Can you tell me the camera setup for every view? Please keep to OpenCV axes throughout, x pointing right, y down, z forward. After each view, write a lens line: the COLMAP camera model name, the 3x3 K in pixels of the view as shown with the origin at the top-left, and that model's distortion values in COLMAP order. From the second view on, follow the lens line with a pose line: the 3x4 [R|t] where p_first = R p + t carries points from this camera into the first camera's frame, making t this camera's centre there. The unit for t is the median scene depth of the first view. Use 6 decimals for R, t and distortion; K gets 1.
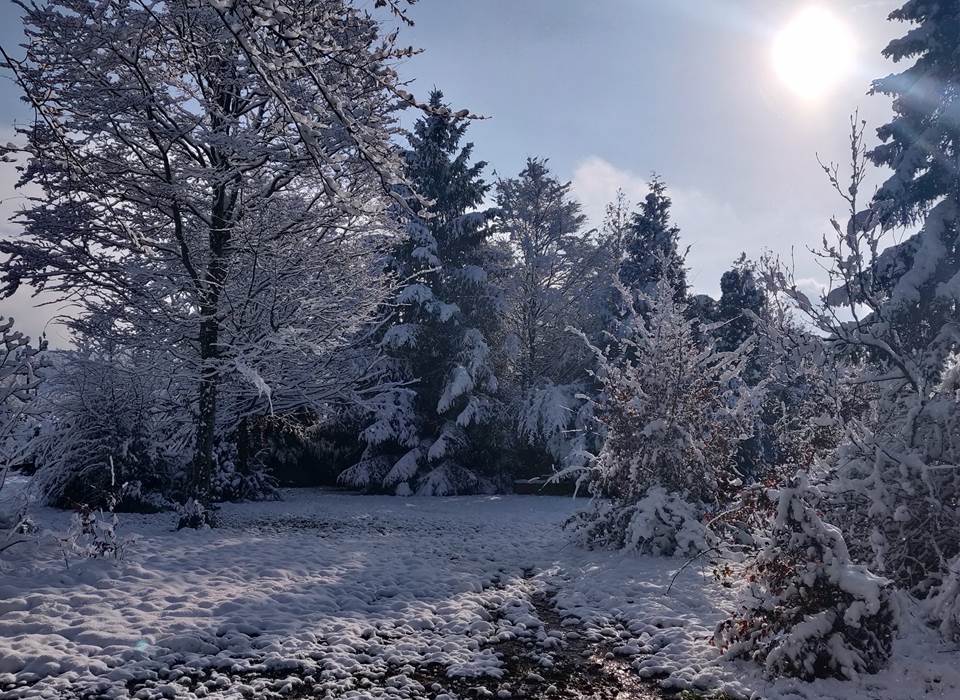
lens RADIAL K [[1002.2, 0, 480.0], [0, 1002.2, 350.0], [0, 0, 1]] dist [0.011253, 0.001399]
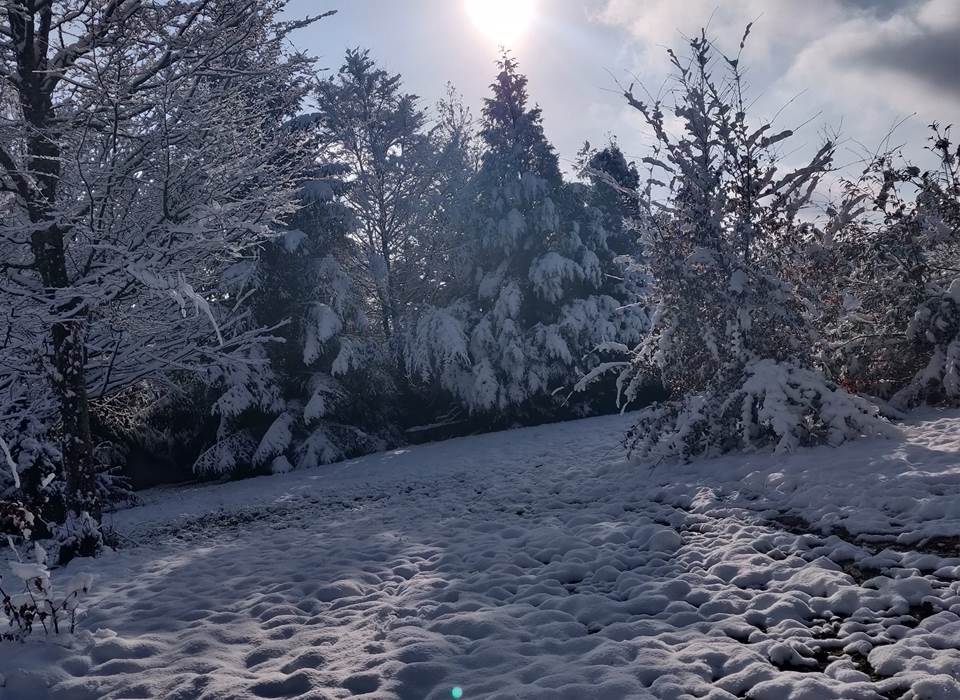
lens RADIAL K [[1002.2, 0, 480.0], [0, 1002.2, 350.0], [0, 0, 1]] dist [0.011253, 0.001399]
pose [[0.955938, -0.167915, 0.240804, -0.099911], [0.159593, 0.985716, 0.053799, 0.030457], [-0.246398, -0.012997, 0.969082, 0.183059]]
